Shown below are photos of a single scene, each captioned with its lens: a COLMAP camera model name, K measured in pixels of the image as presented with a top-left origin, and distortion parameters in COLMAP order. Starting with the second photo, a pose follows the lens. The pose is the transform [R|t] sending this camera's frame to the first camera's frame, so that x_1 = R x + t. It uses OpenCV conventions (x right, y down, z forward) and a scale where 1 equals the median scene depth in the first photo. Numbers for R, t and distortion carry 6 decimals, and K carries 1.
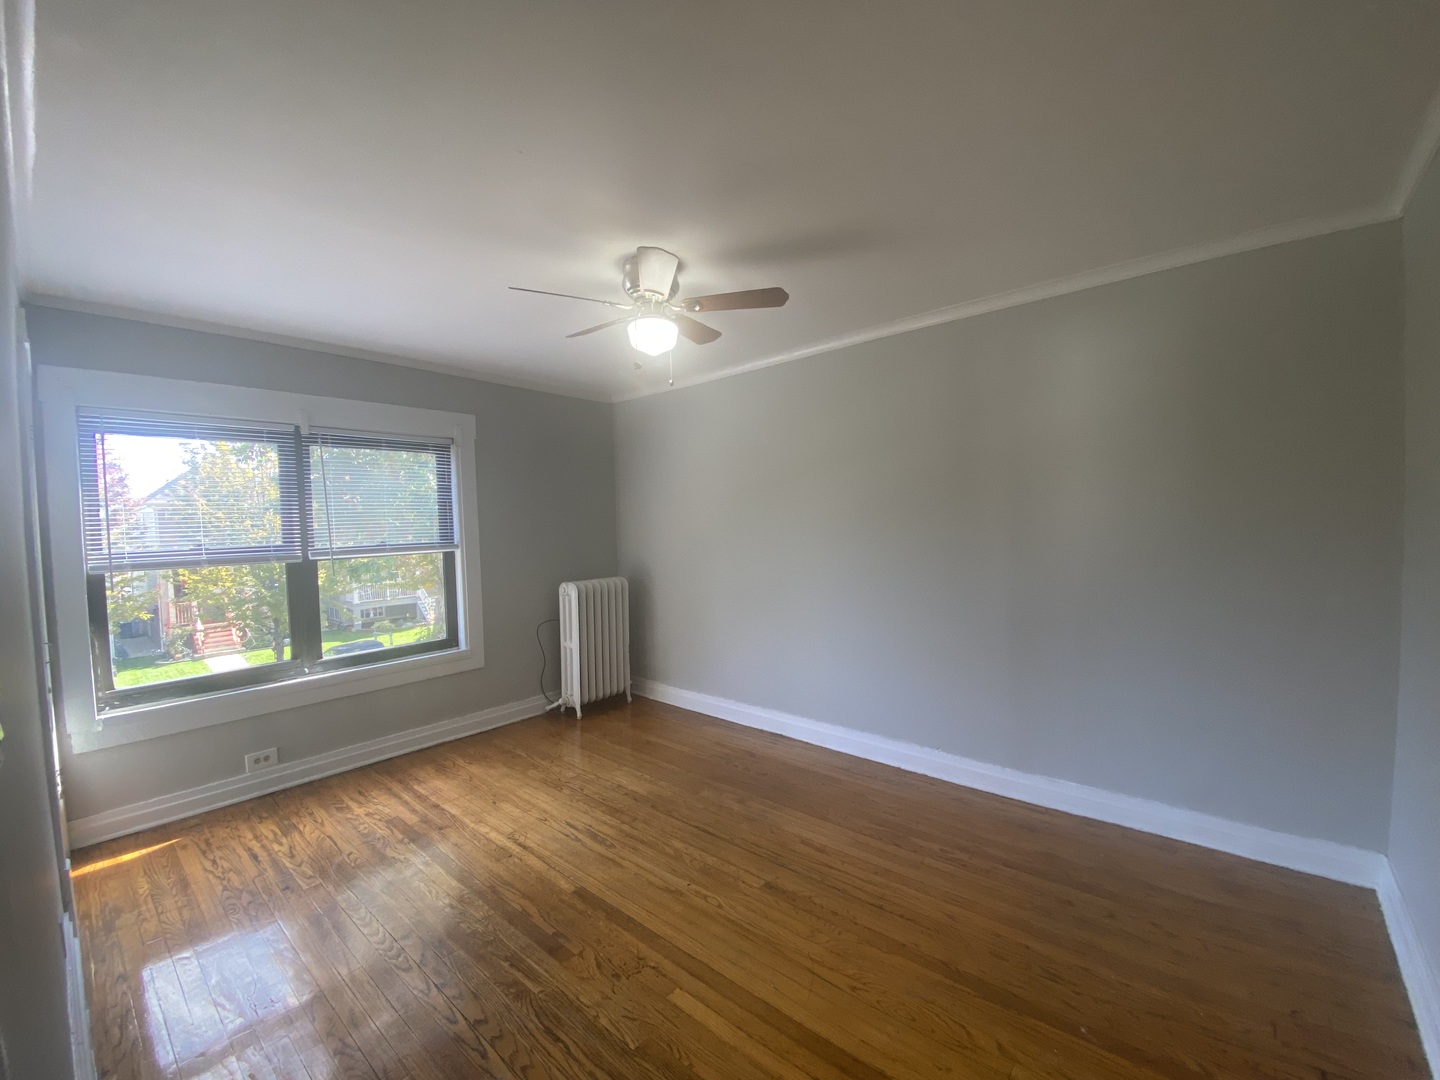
lens RADIAL K [[587.2, 0, 728.2], [0, 587.2, 541.2], [0, 0, 1]] dist [0.008582, -0.011516]
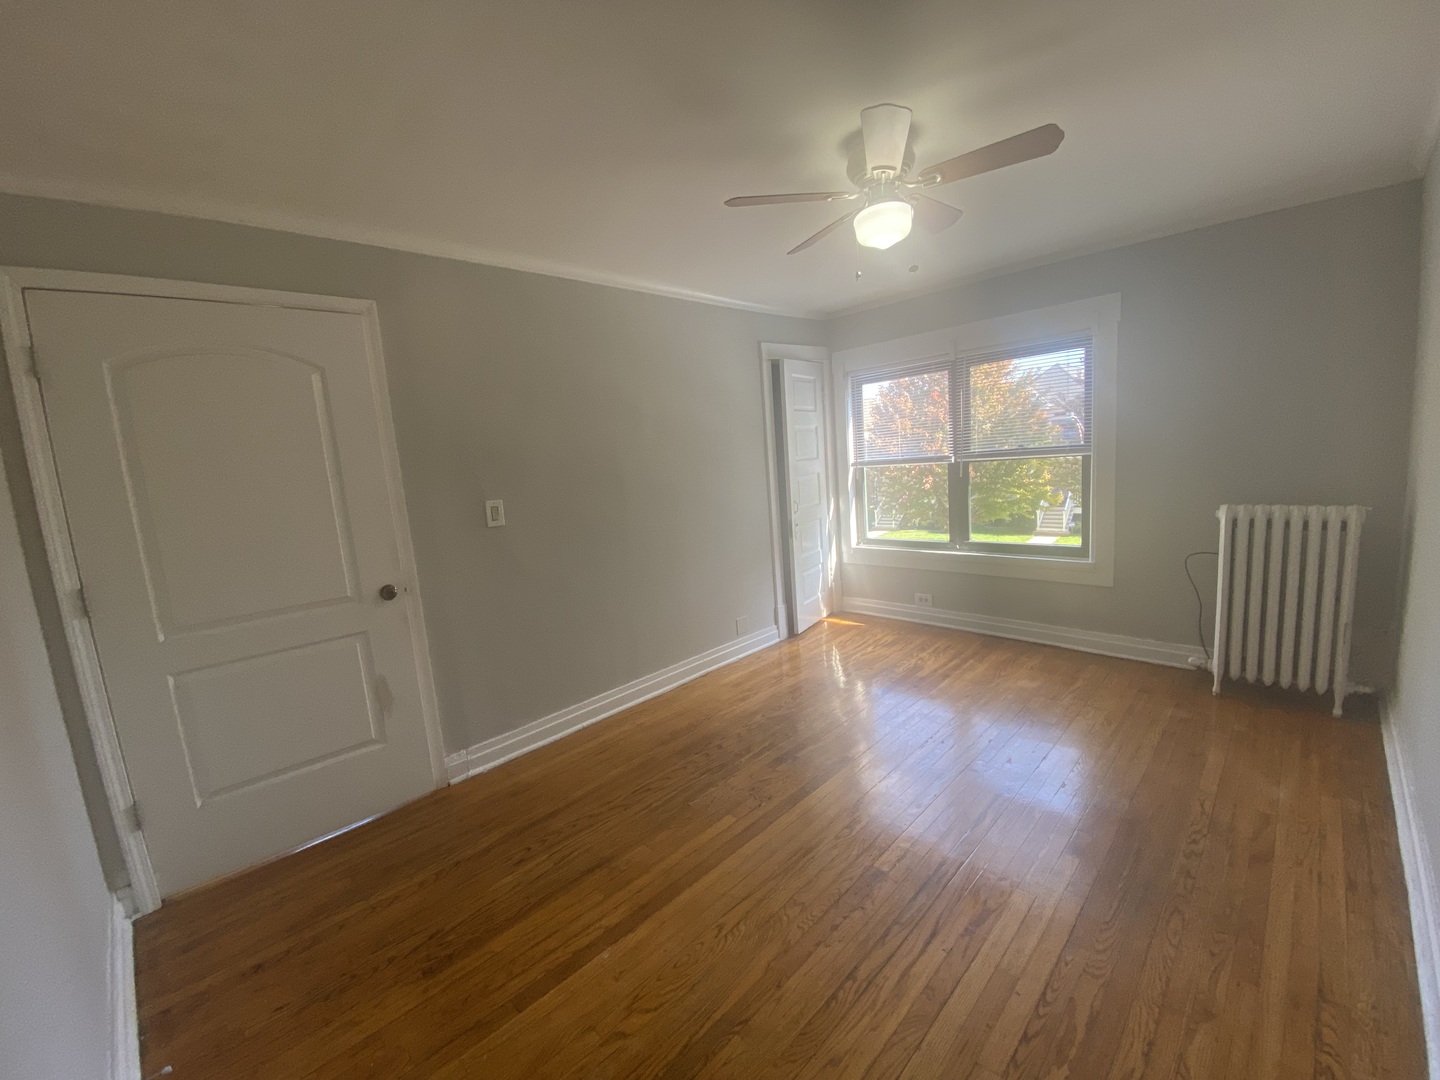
lens RADIAL K [[587.2, 0, 734.5], [0, 587.2, 541.1], [0, 0, 1]] dist [0.008582, -0.011516]
pose [[-0.073277, 0.177378, -0.981411, 0.574222], [0.039512, 0.983800, 0.174859, -0.038694], [0.996529, -0.025965, -0.079099, 0.588655]]
